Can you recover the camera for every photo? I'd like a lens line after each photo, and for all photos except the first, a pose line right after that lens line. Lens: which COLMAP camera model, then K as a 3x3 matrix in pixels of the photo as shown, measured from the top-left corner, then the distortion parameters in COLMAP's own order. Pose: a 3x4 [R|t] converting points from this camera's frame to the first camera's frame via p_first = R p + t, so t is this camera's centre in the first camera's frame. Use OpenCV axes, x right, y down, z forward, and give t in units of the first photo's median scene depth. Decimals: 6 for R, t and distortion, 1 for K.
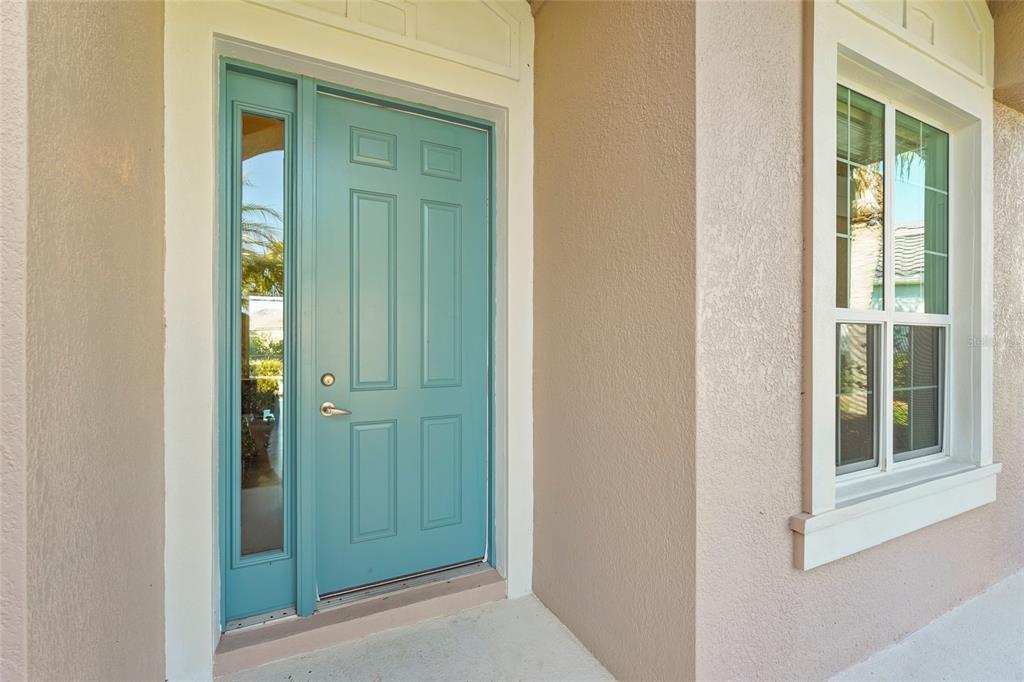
lens RADIAL K [[461.9, 0, 504.6], [0, 461.9, 338.9], [0, 0, 1]] dist [0.000854, -0.001402]
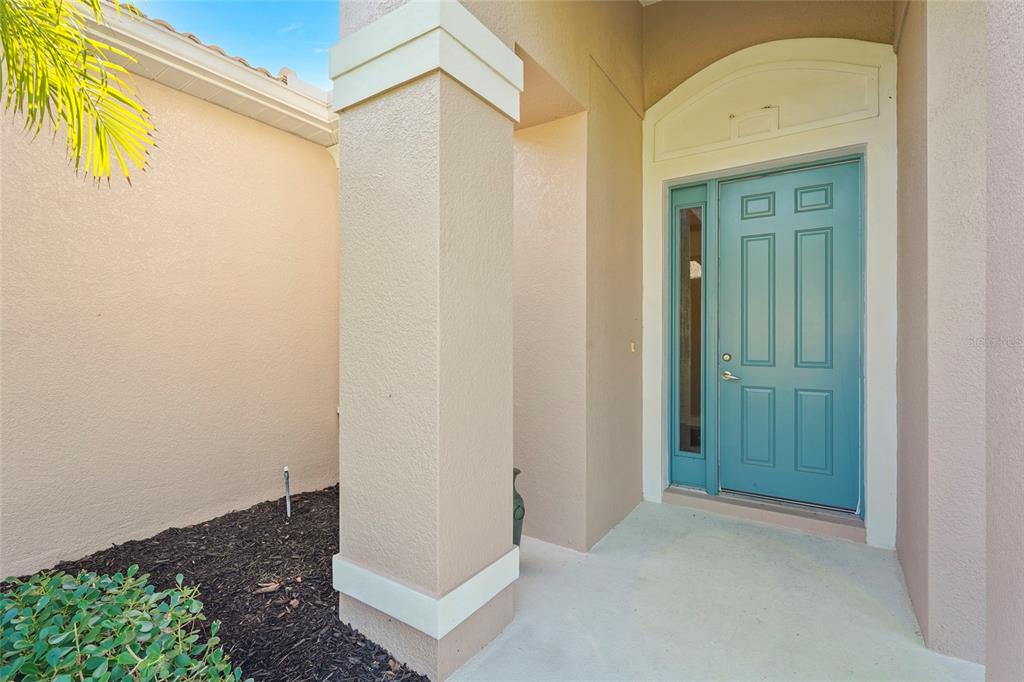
lens RADIAL K [[461.9, 0, 511.7], [0, 461.9, 337.0], [0, 0, 1]] dist [0.000854, -0.001402]
pose [[0.485261, 0.004032, -0.874360, 0.647793], [0.000296, 0.999989, 0.004776, 0.008693], [0.874369, -0.002577, 0.485254, -0.435593]]
